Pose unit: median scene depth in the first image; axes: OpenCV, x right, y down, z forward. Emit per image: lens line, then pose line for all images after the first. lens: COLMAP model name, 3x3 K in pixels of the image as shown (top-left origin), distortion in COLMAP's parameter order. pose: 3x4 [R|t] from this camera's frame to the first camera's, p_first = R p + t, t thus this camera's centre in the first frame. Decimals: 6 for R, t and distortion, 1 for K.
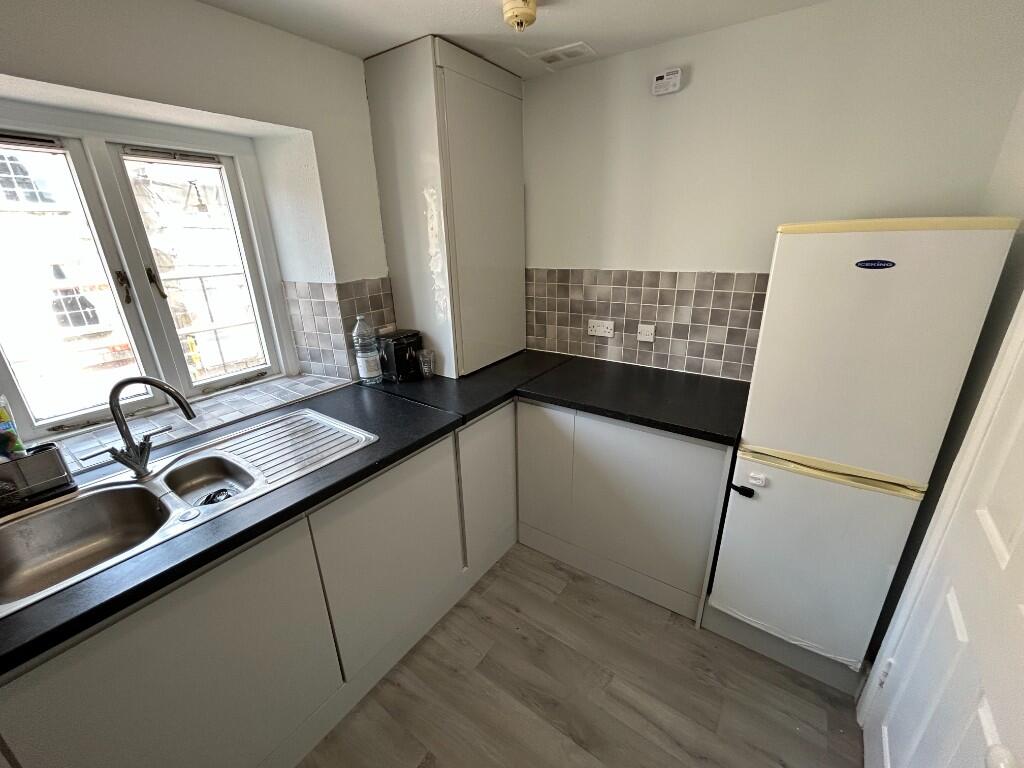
lens RADIAL K [[425.1, 0, 512.0], [0, 425.1, 384.0], [0, 0, 1]] dist [0.024517, 0.000049]
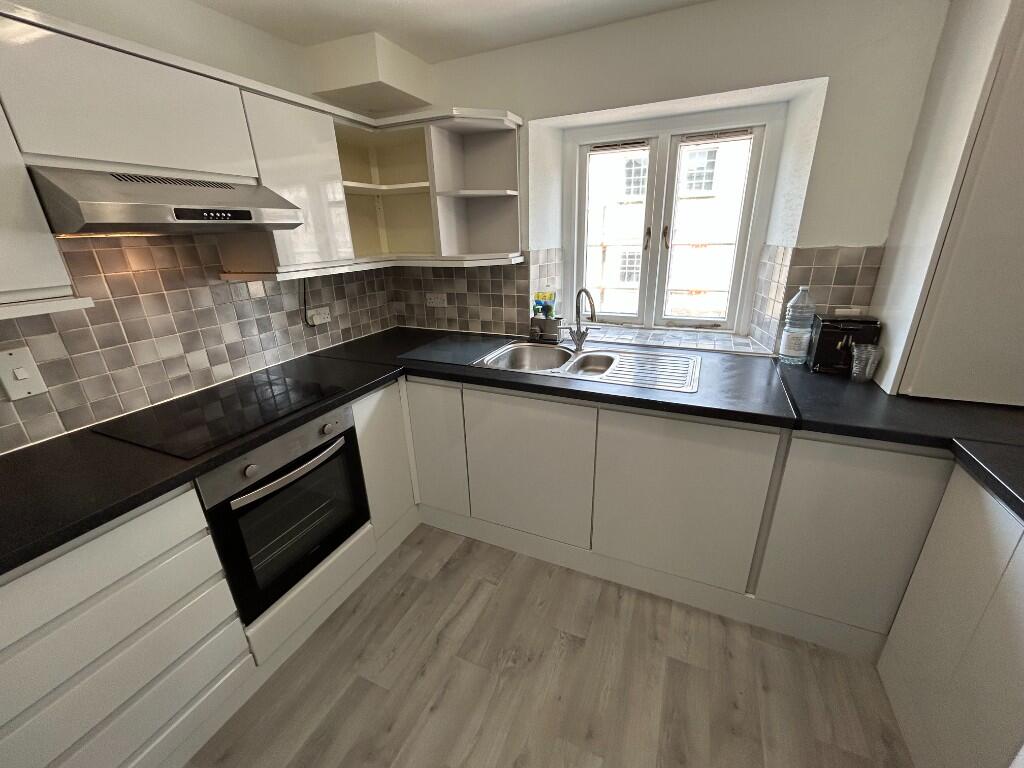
lens RADIAL K [[413.8, 0, 512.0], [0, 413.8, 384.0], [0, 0, 1]] dist [-0.002901, 0.000415]
pose [[0.195257, 0.364612, -0.910458, 0.423420], [-0.309612, 0.903770, 0.295534, -0.045477], [0.930599, 0.224184, 0.289356, 0.253482]]
